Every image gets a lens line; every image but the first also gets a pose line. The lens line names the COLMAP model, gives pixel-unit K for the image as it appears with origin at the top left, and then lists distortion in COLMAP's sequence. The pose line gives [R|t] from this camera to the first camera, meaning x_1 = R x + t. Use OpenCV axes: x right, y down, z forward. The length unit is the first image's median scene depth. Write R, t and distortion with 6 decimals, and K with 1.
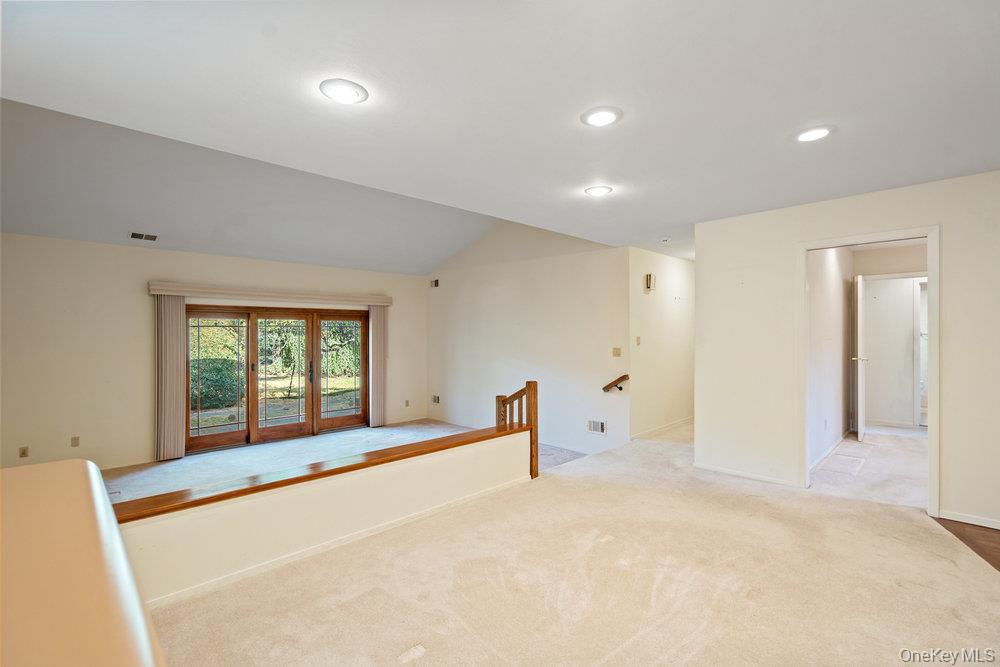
lens RADIAL K [[455.4, 0, 500.0], [0, 455.4, 333.5], [0, 0, 1]] dist [-0.001341, -0.000022]
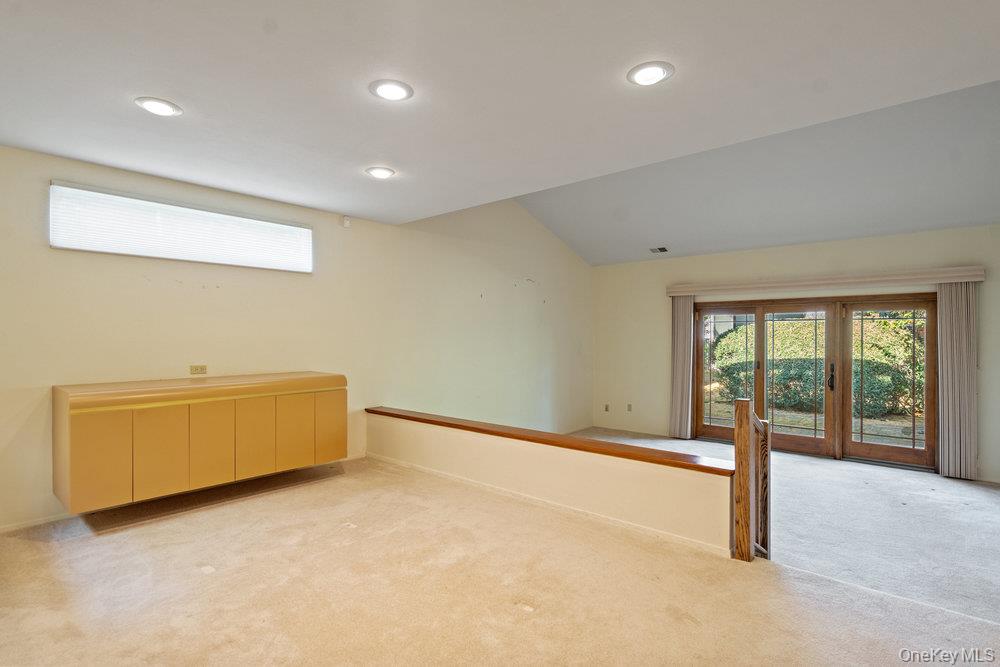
lens RADIAL K [[503.8, 0, 497.4], [0, 503.8, 338.1], [0, 0, 1]] dist [0.003251, 0.000540]
pose [[0.073021, 0.009992, -0.997280, 0.443446], [-0.002513, 0.999948, 0.009835, 0.009896], [0.997327, 0.001789, 0.073042, 0.385870]]
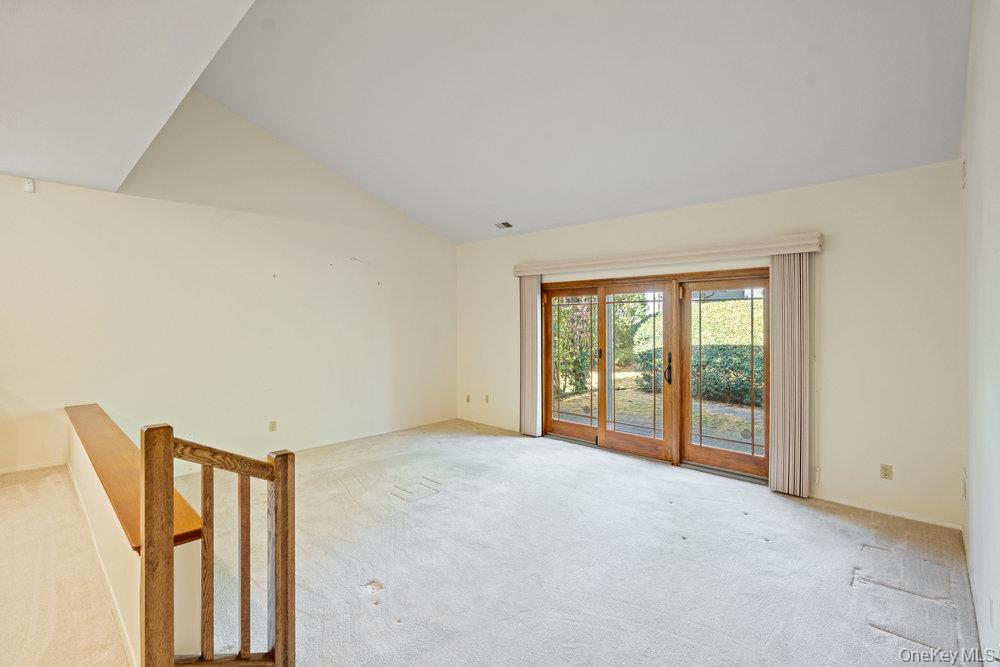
lens RADIAL K [[463.0, 0, 495.6], [0, 463.0, 322.9], [0, 0, 1]] dist [-0.000675, -0.000157]
pose [[0.031201, 0.009876, -0.999464, 0.278398], [-0.000714, 0.999951, 0.009859, 0.010758], [0.999513, 0.000406, 0.031206, 0.776633]]
